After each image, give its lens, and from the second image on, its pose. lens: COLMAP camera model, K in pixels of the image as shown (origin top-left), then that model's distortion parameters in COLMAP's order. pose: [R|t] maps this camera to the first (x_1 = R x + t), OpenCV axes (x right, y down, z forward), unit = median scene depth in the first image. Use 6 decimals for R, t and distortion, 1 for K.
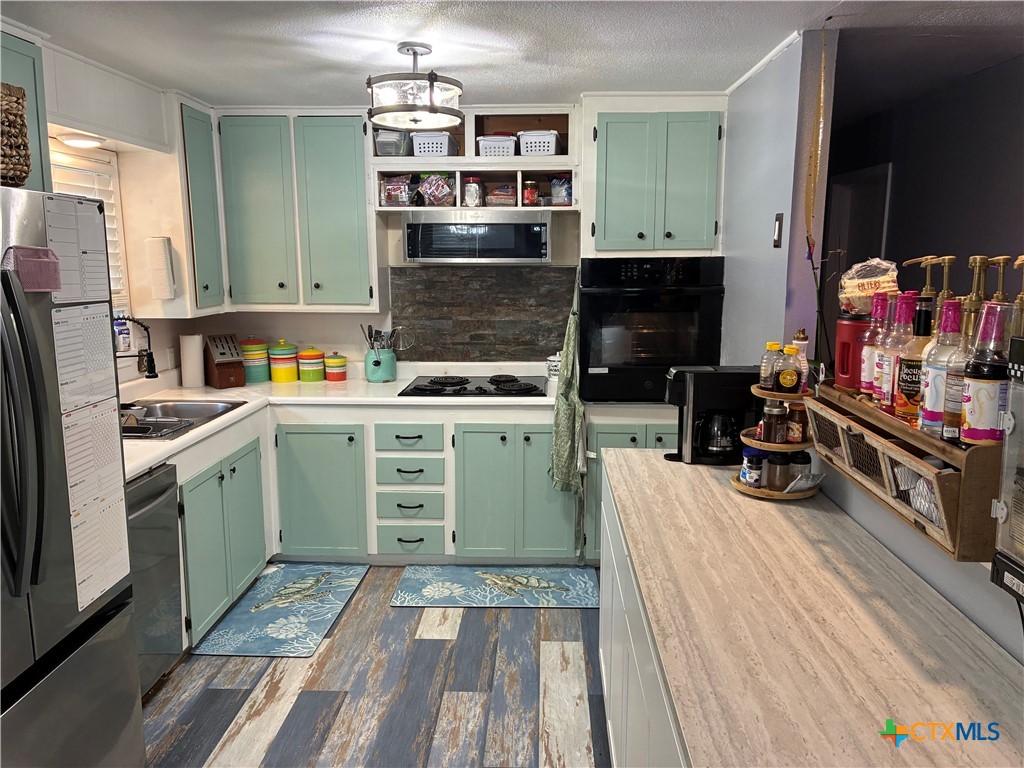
lens RADIAL K [[771.6, 0, 512.0], [0, 771.6, 384.0], [0, 0, 1]] dist [0.054458, -0.011292]
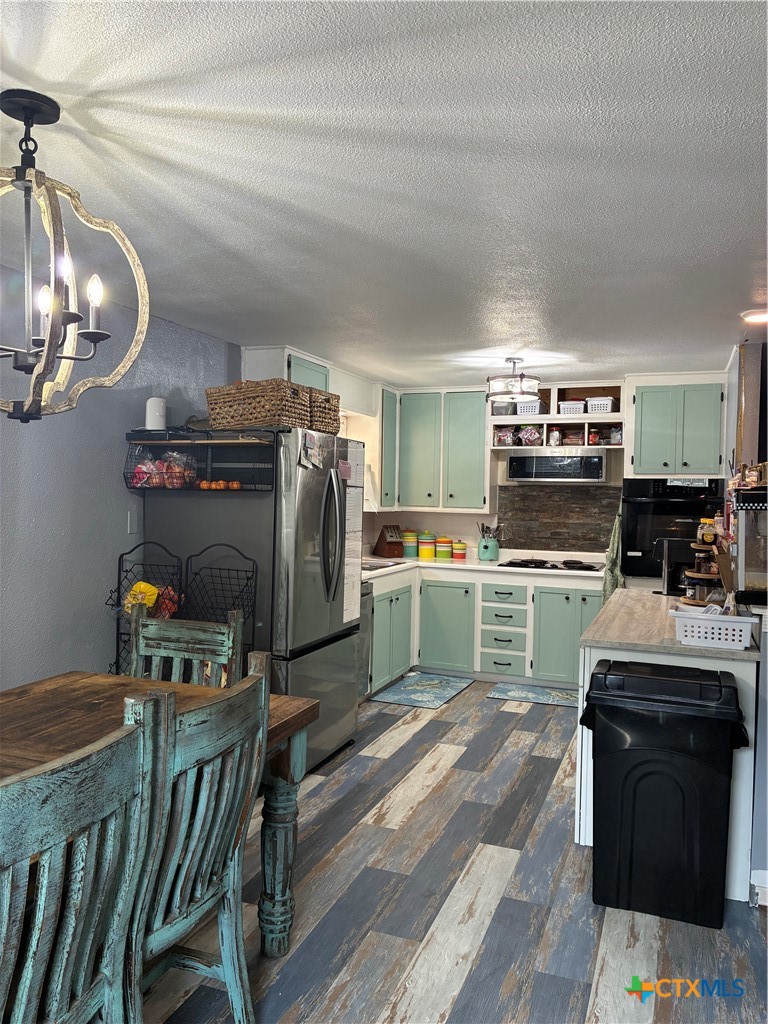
lens RADIAL K [[771.6, 0, 384.0], [0, 771.6, 512.0], [0, 0, 1]] dist [0.054458, -0.011292]
pose [[0.948437, 0.024905, -0.315986, 0.117554], [-0.070734, 0.988399, -0.134406, 0.128317], [0.308973, 0.149827, 0.939195, -0.517534]]
